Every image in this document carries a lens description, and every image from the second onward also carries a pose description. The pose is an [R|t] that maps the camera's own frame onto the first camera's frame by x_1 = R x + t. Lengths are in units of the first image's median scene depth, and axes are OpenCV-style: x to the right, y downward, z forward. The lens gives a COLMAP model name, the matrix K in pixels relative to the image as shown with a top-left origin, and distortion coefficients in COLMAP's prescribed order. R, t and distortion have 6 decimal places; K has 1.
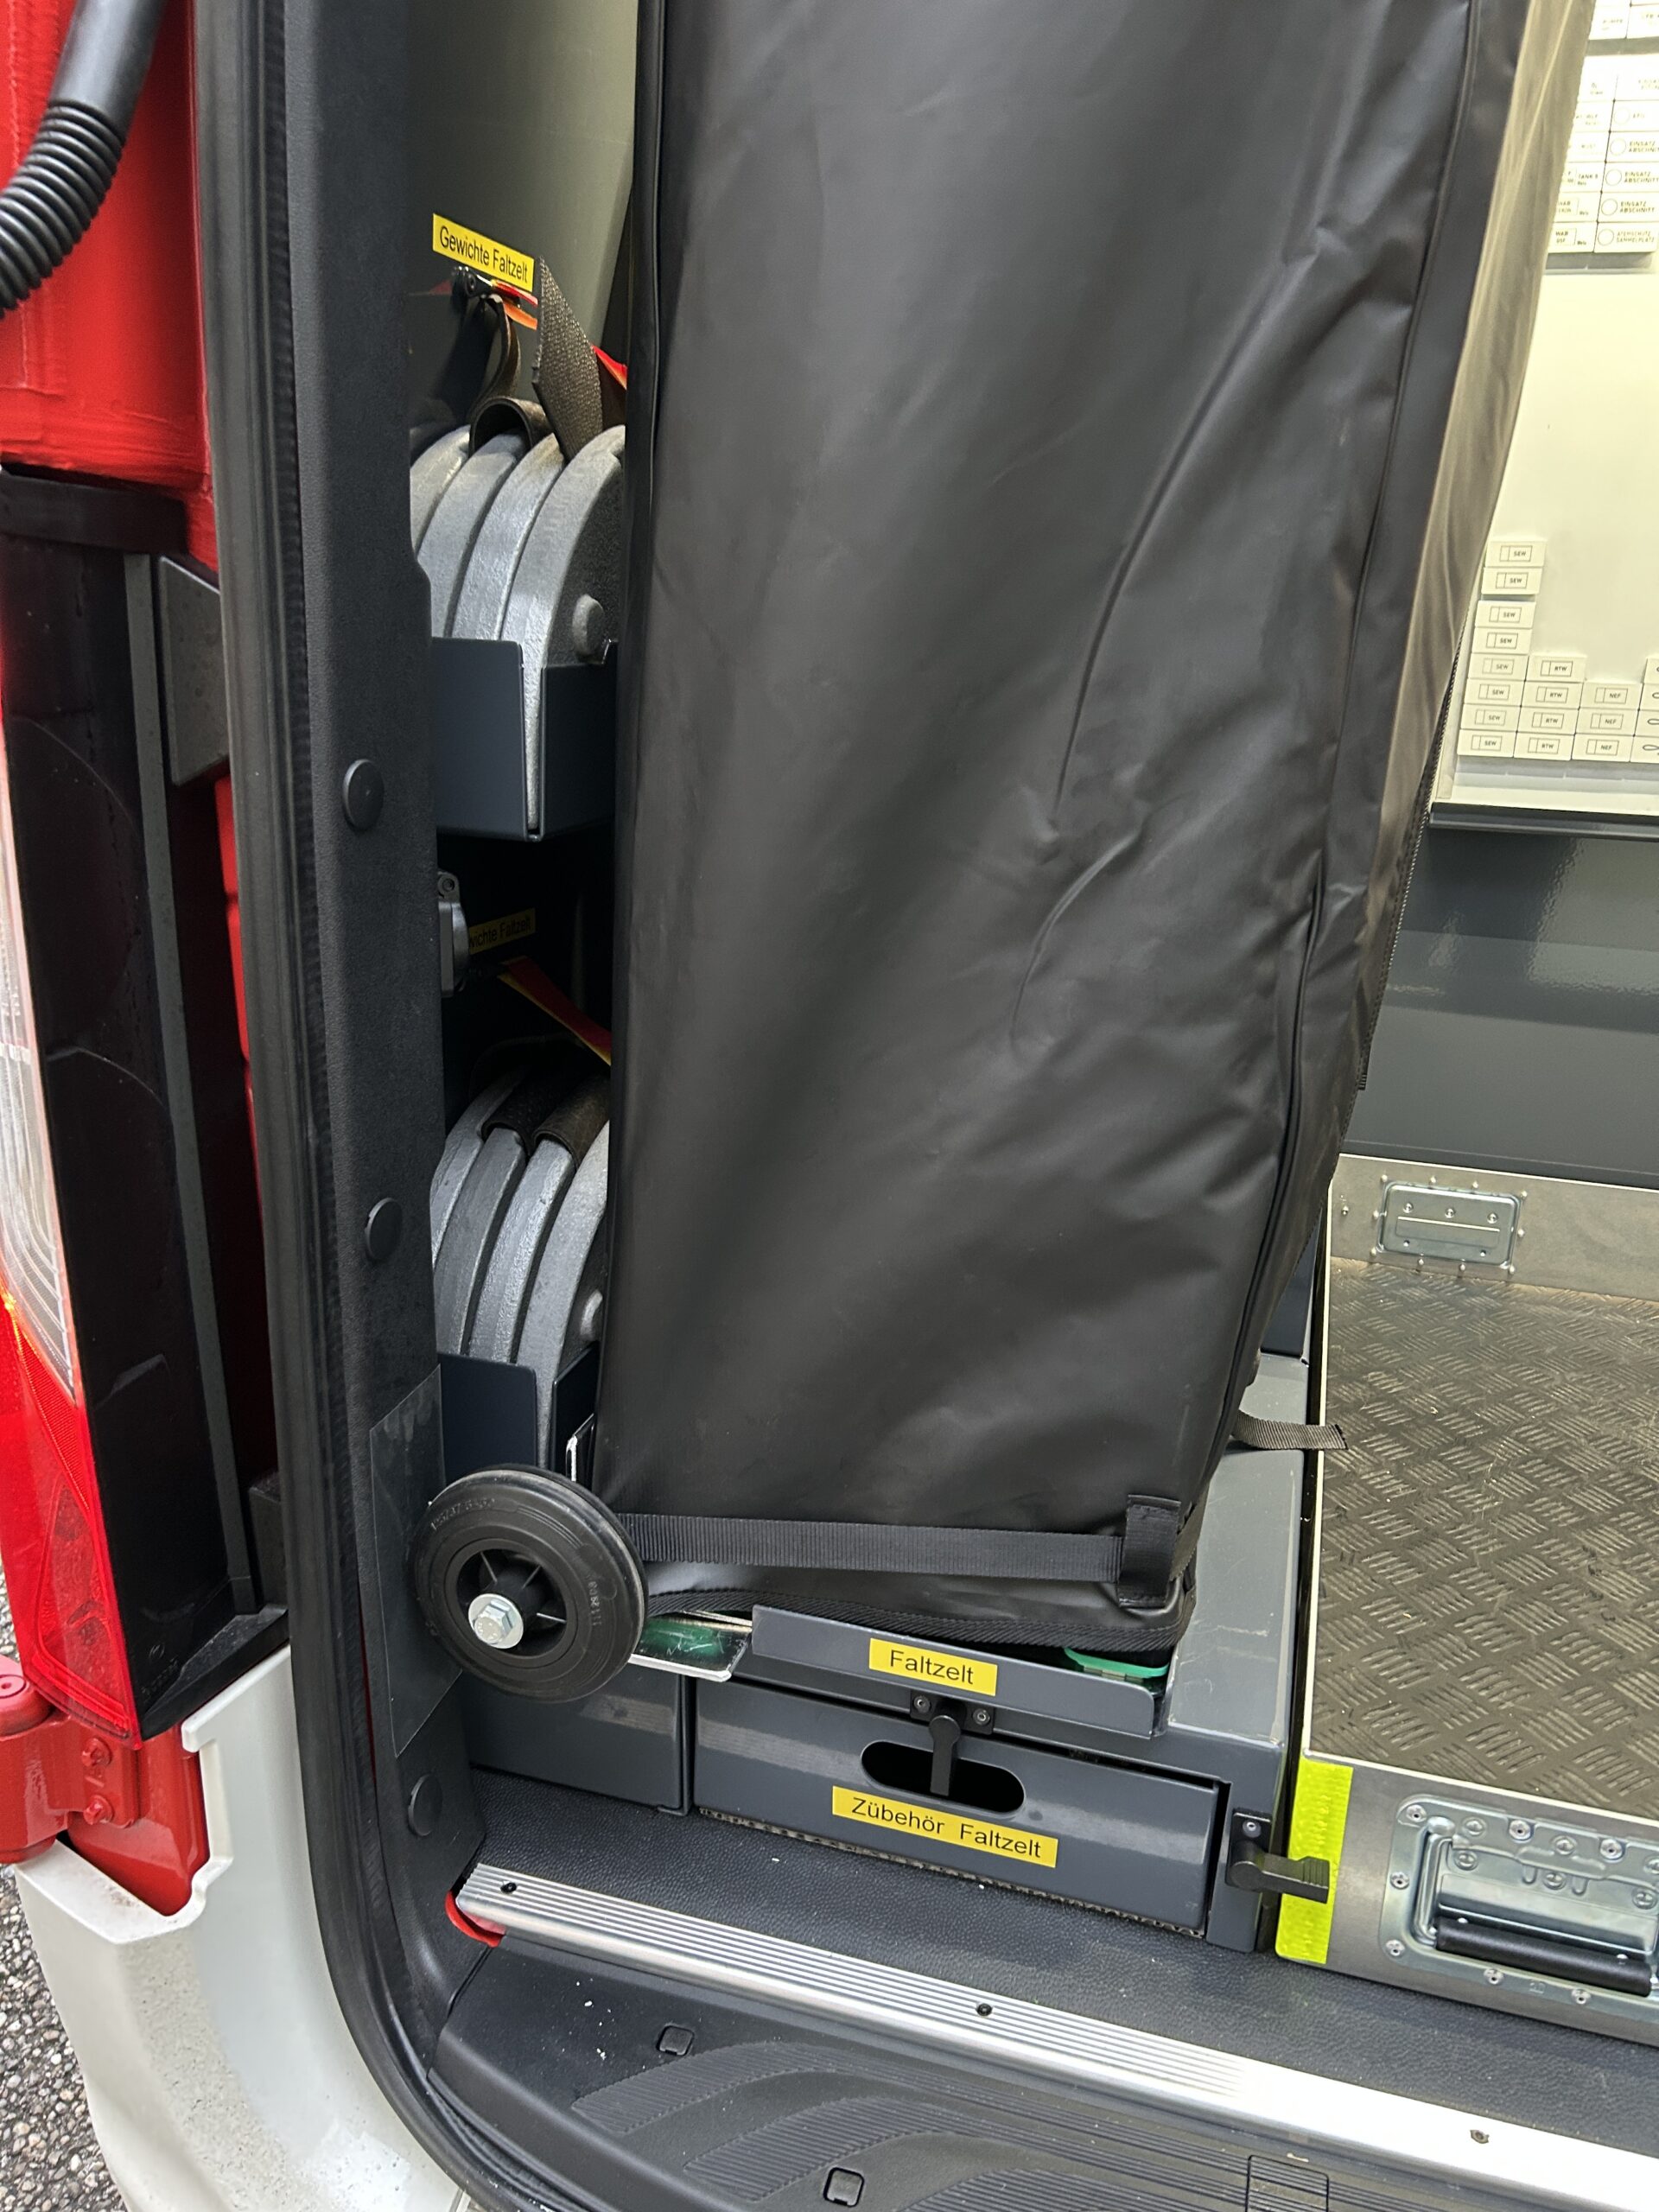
lens RADIAL K [[1675.0, 0, 850.0], [0, 1675.0, 1119.1], [0, 0, 1]] dist [0.063672, -0.070702]
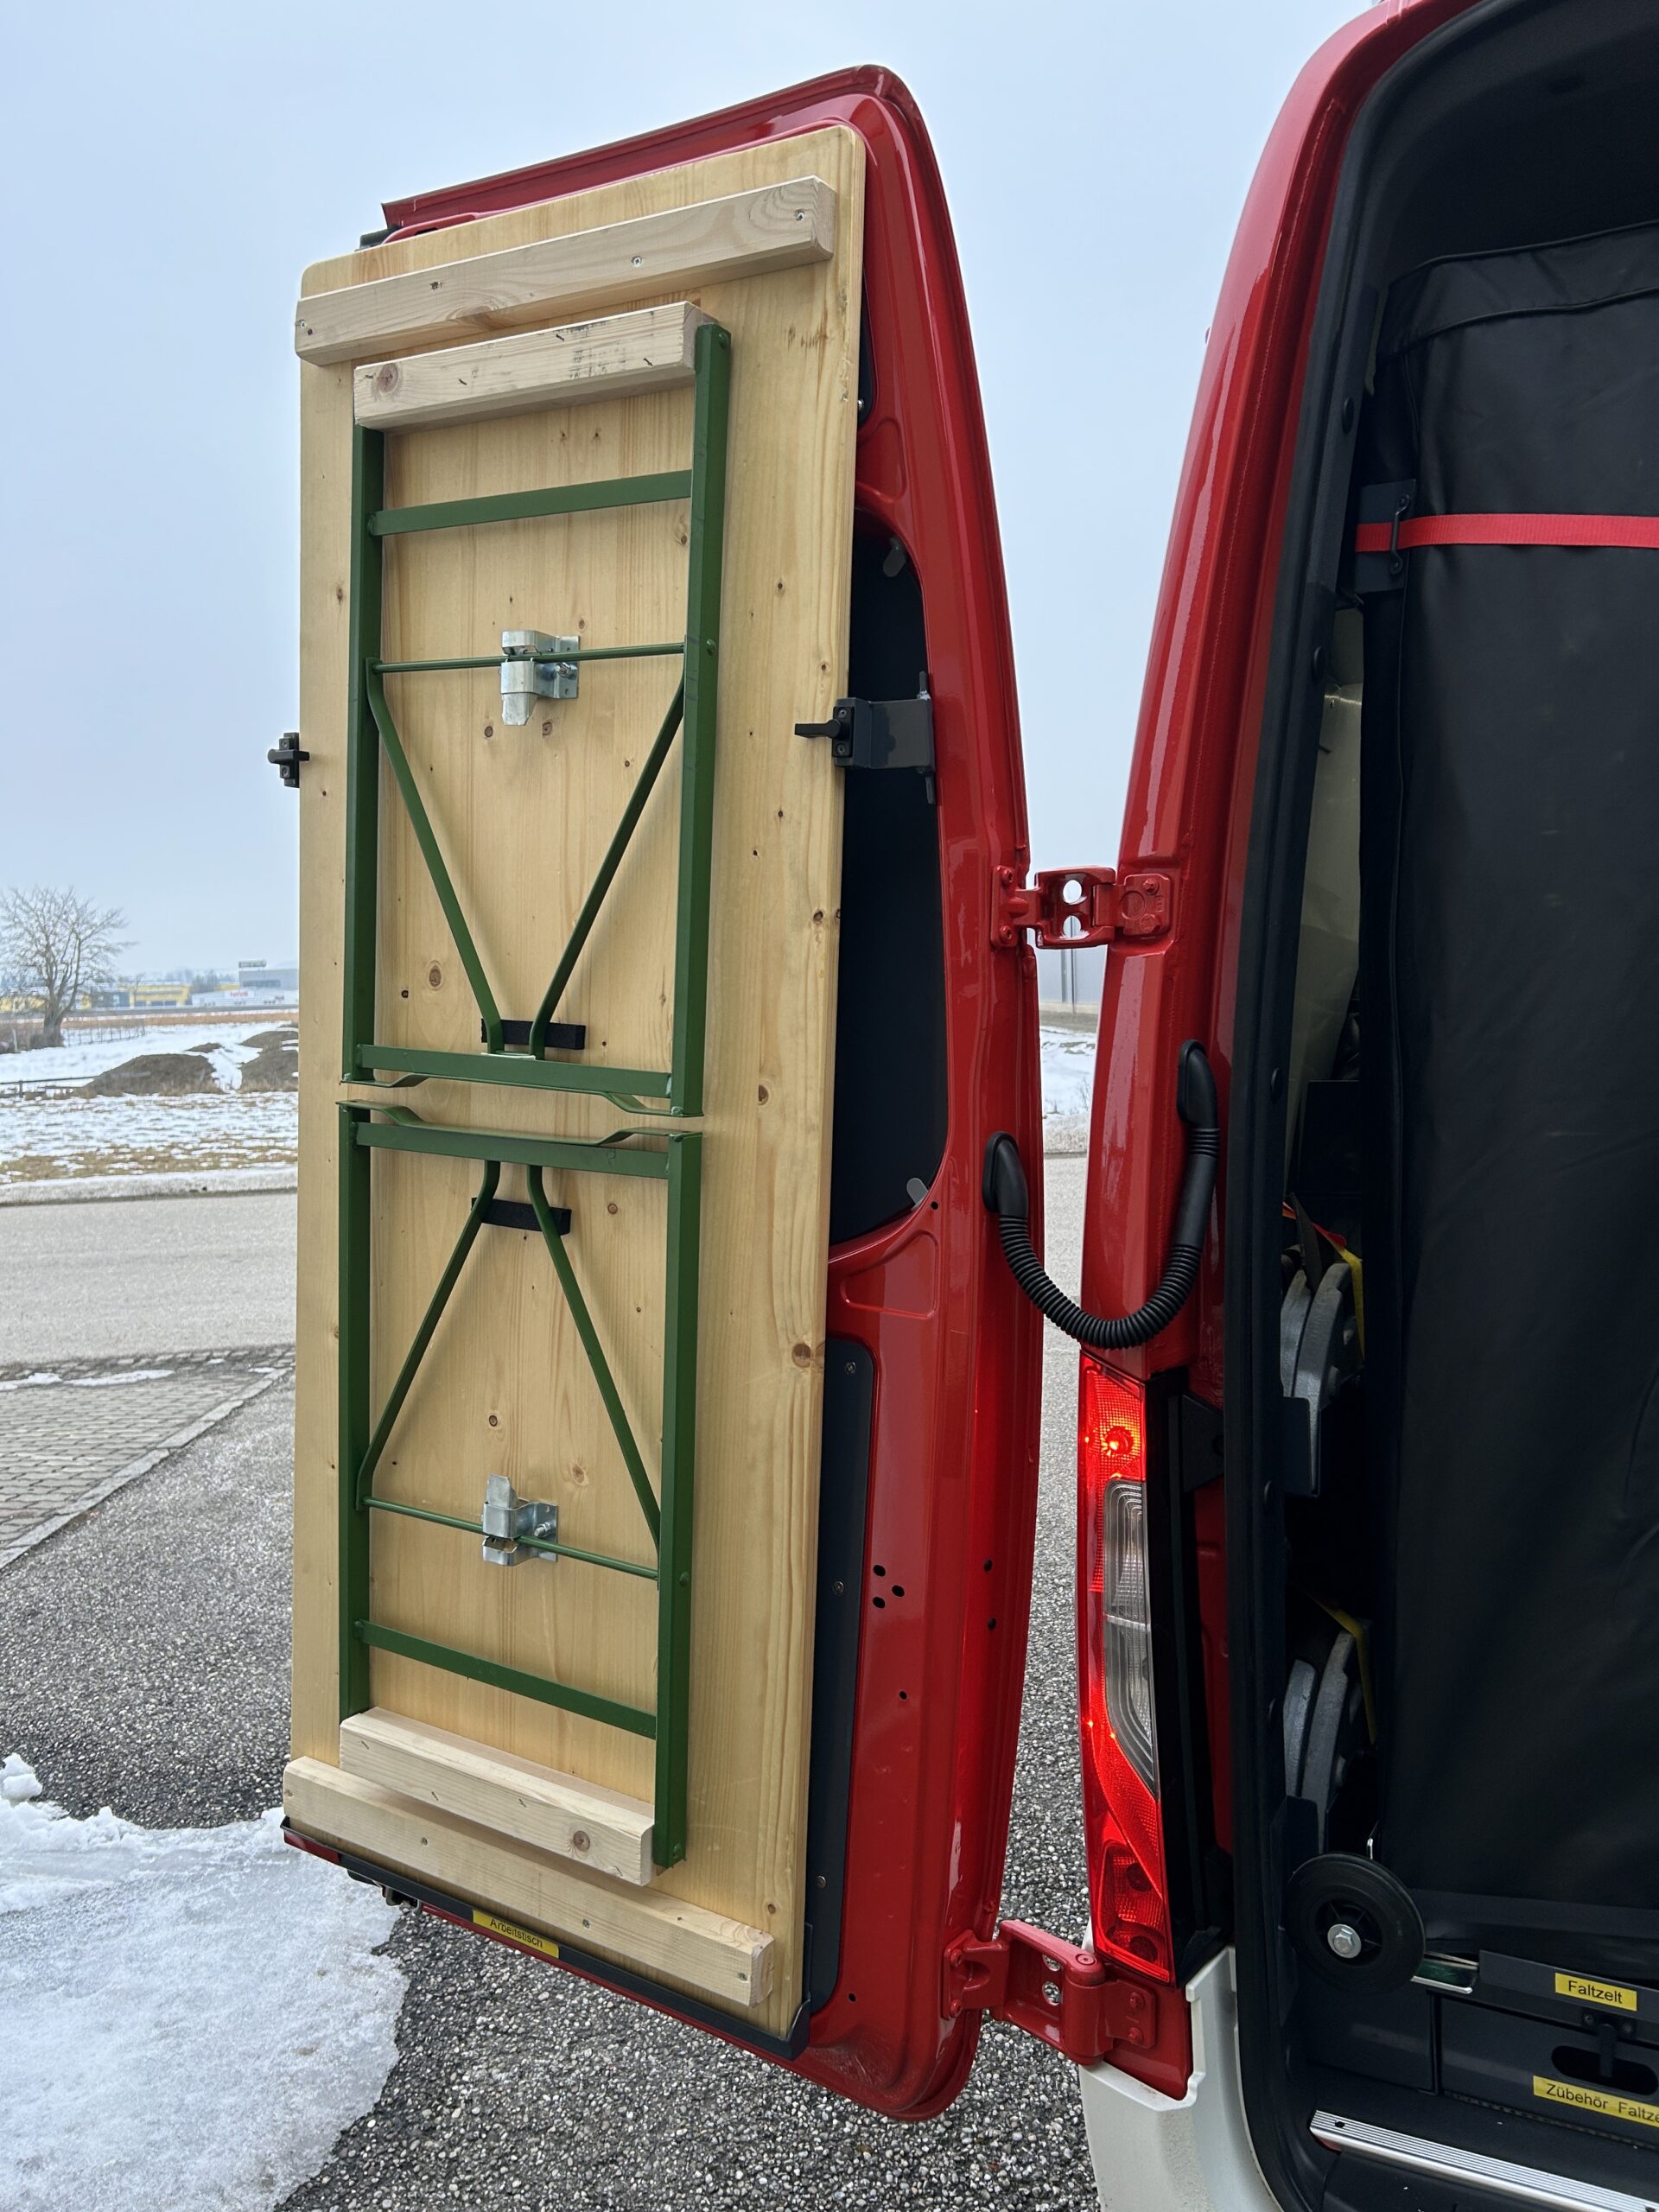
lens RADIAL K [[1675.0, 0, 835.5], [0, 1675.0, 1109.1], [0, 0, 1]] dist [0.063672, -0.070702]
pose [[0.971438, -0.054587, -0.230930, -0.258141], [-0.010439, 0.962408, -0.271407, -0.067225], [0.237064, 0.266066, 0.934350, -1.063202]]
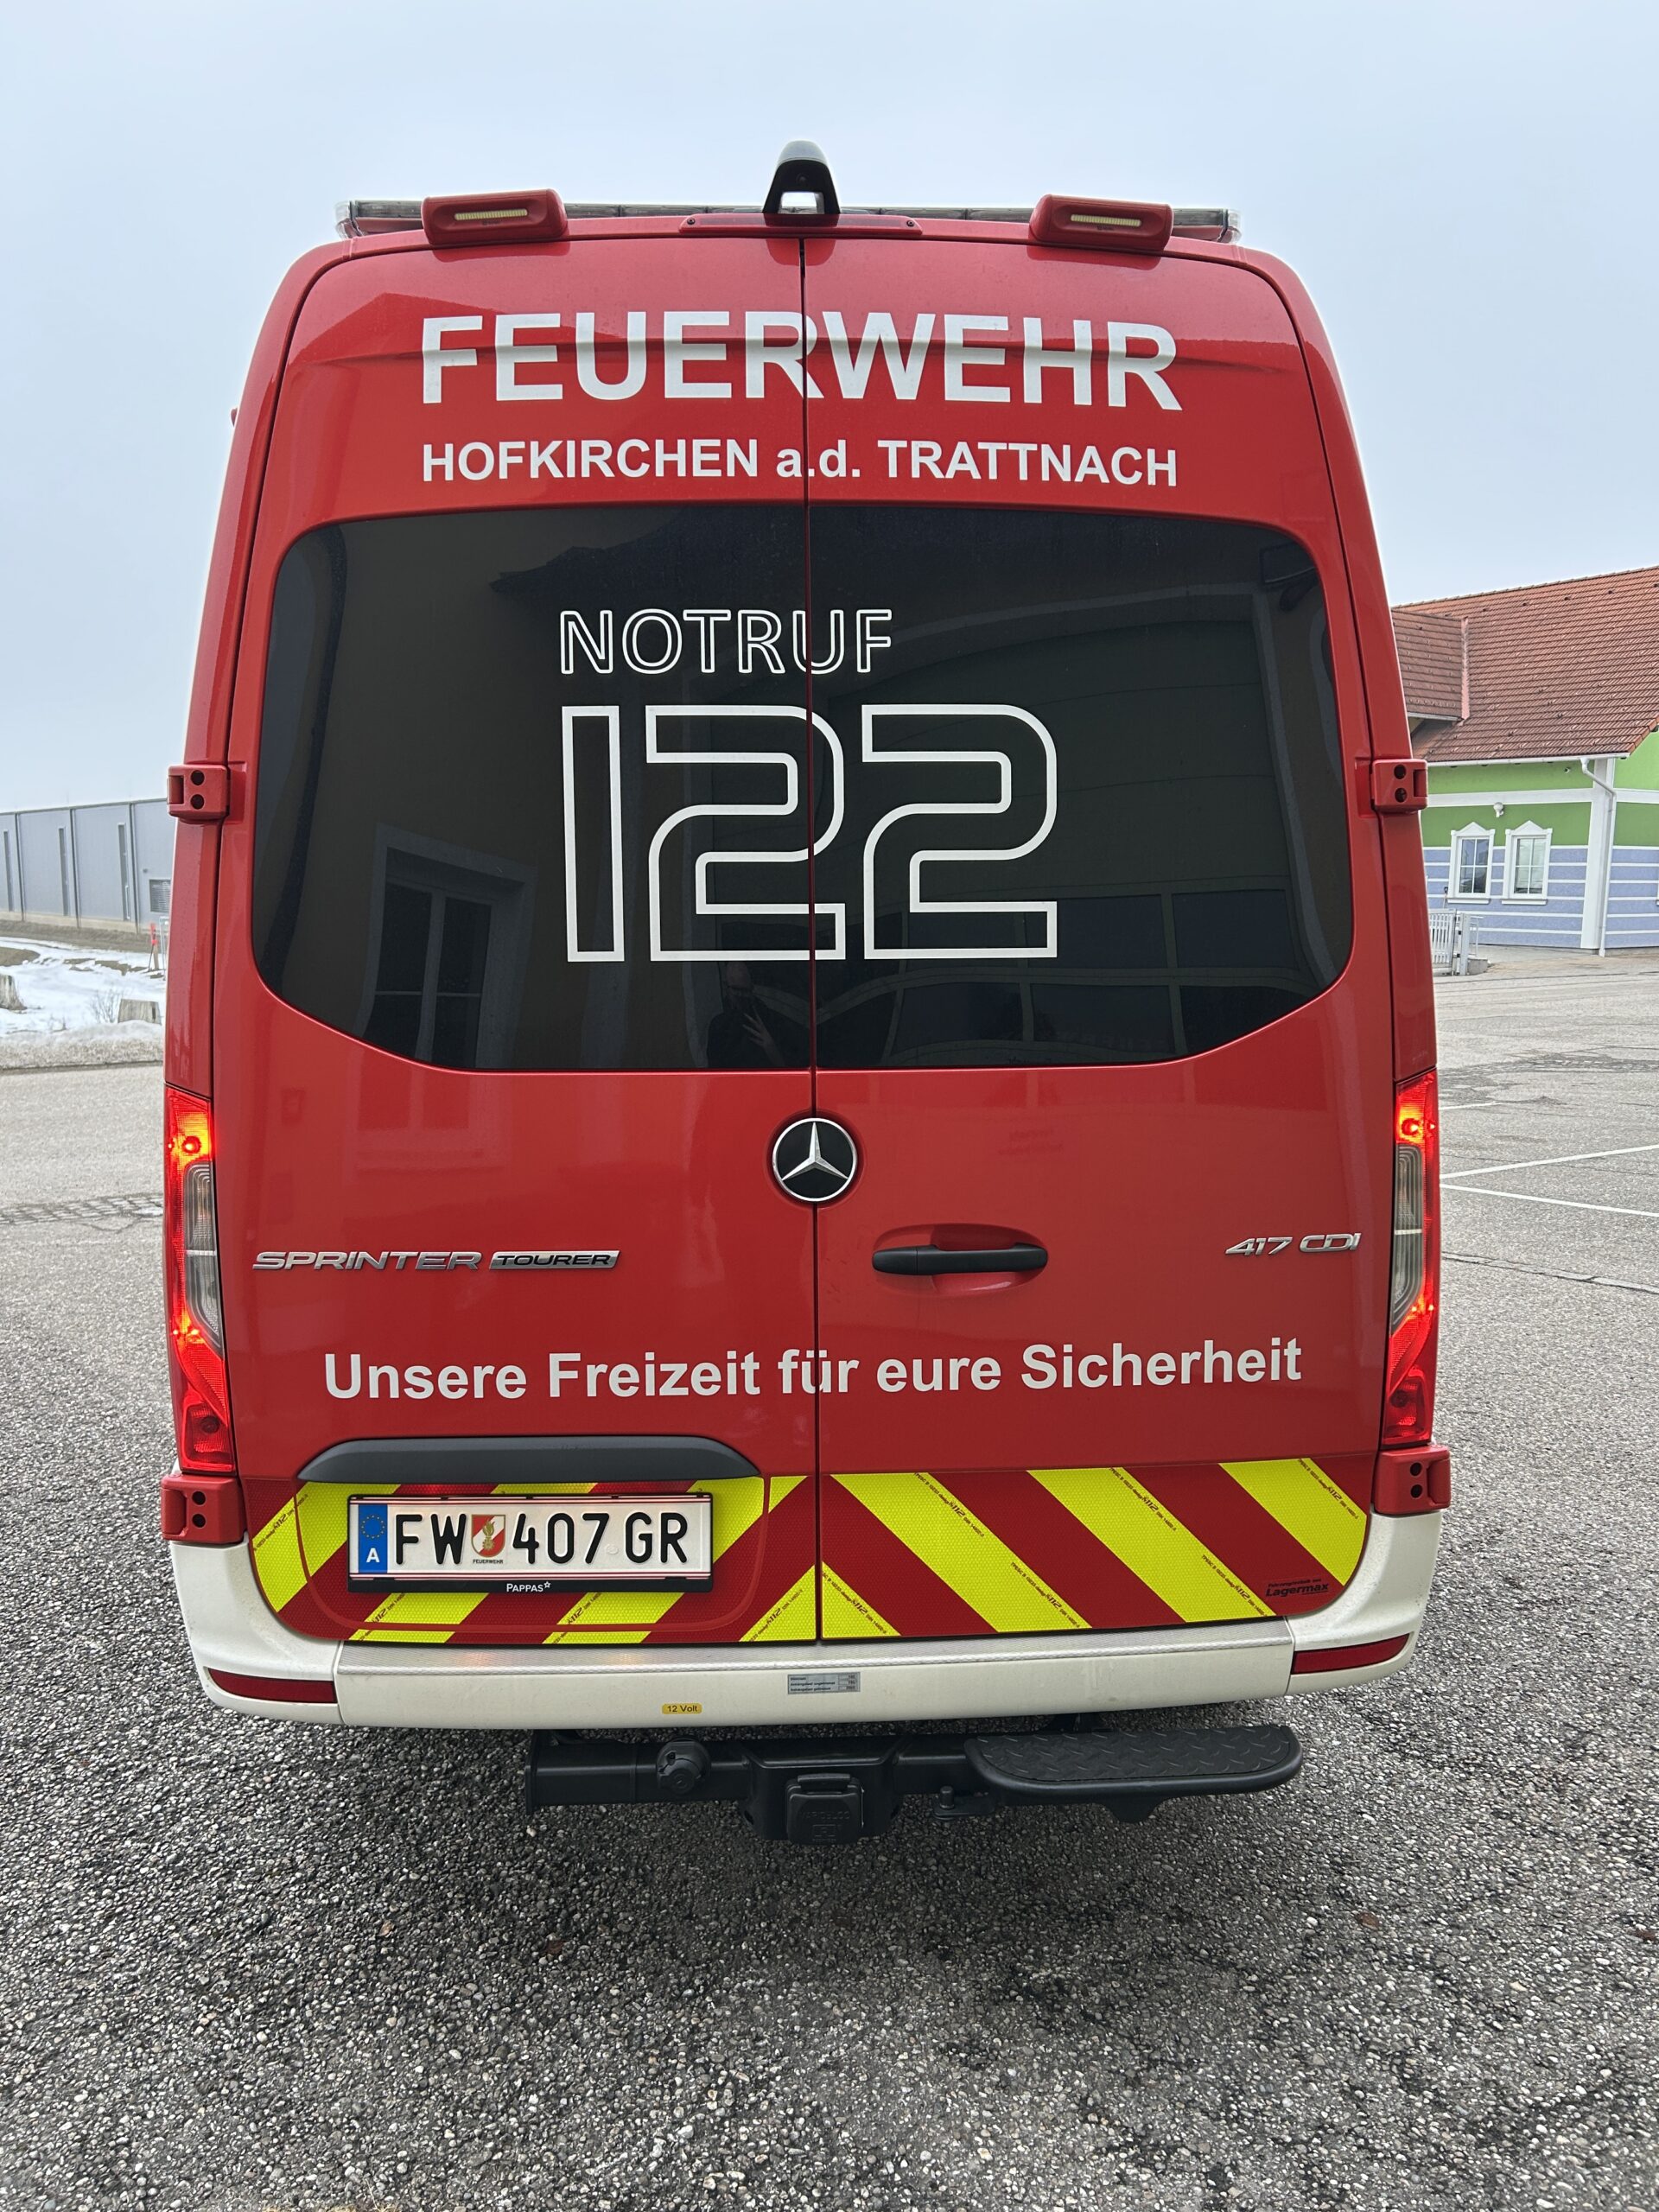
lens RADIAL K [[1675.0, 0, 827.3], [0, 1675.0, 1114.6], [0, 0, 1]] dist [0.063672, -0.070702]
pose [[0.946647, -0.073384, 0.313805, -0.278467], [0.137766, 0.972421, -0.188194, 0.405805], [-0.291340, 0.221385, 0.930650, -2.117431]]
